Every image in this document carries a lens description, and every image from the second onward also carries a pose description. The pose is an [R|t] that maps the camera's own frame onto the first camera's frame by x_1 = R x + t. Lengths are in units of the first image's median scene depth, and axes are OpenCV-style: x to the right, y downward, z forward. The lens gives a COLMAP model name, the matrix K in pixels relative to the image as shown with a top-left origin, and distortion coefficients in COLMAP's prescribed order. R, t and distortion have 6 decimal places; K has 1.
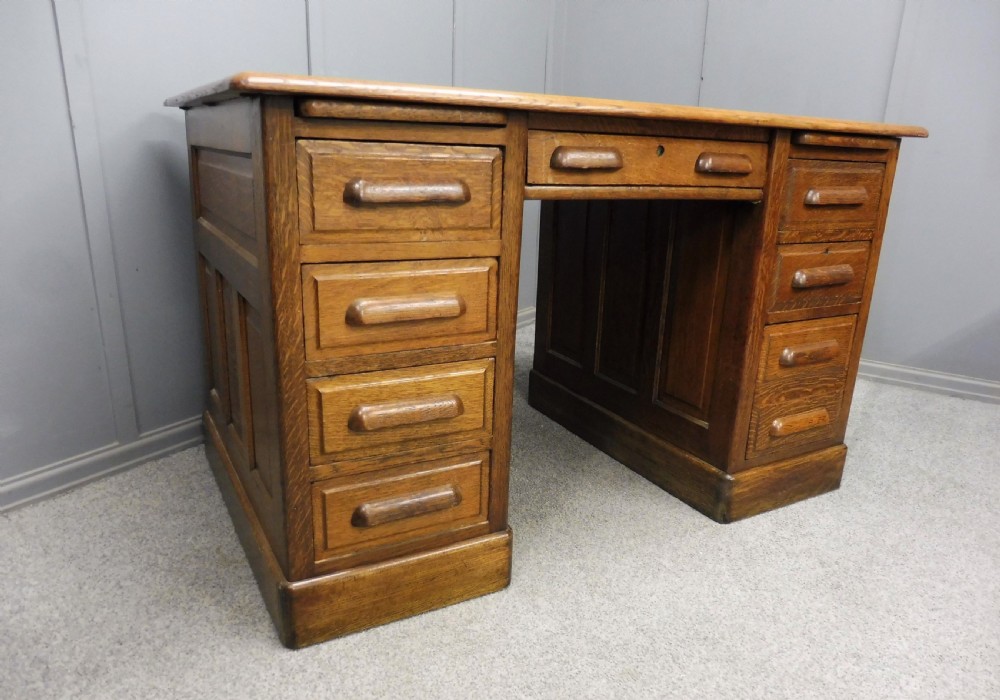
lens RADIAL K [[739.5, 0, 517.2], [0, 739.5, 350.8], [0, 0, 1]] dist [-0.027773, -0.001731]
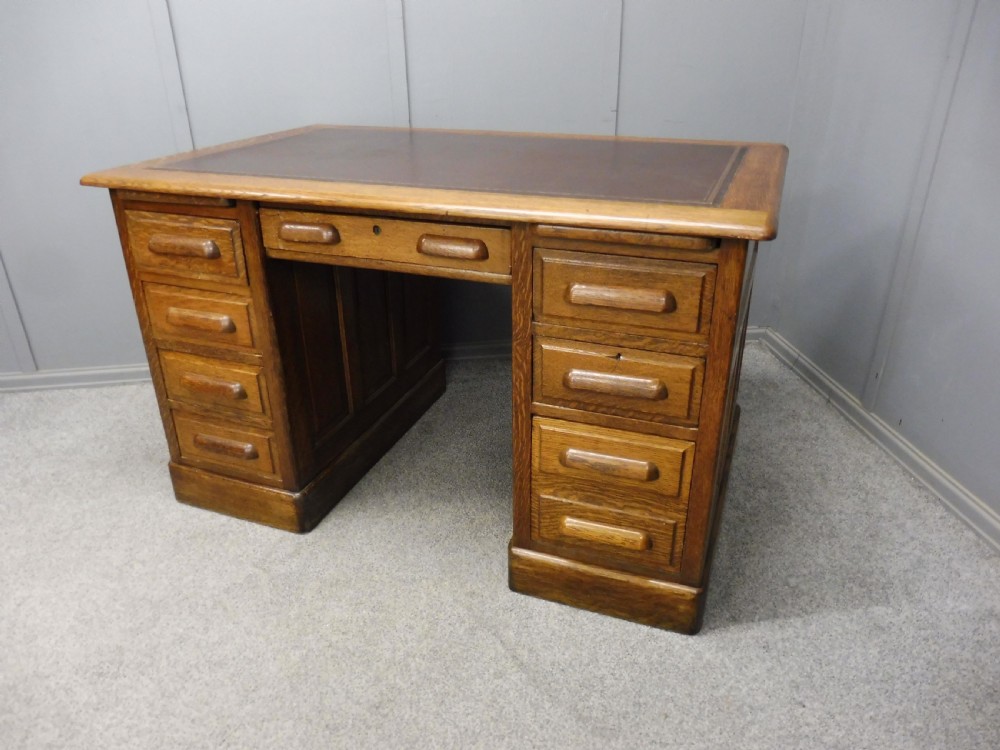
lens RADIAL K [[739.9, 0, 500.8], [0, 739.9, 344.2], [0, 0, 1]] dist [-0.007101, 0.005254]
pose [[0.625872, 0.264270, -0.733789, 1.234430], [-0.175837, 0.964433, 0.197359, -0.378069], [0.759846, 0.005505, 0.650080, 0.449129]]
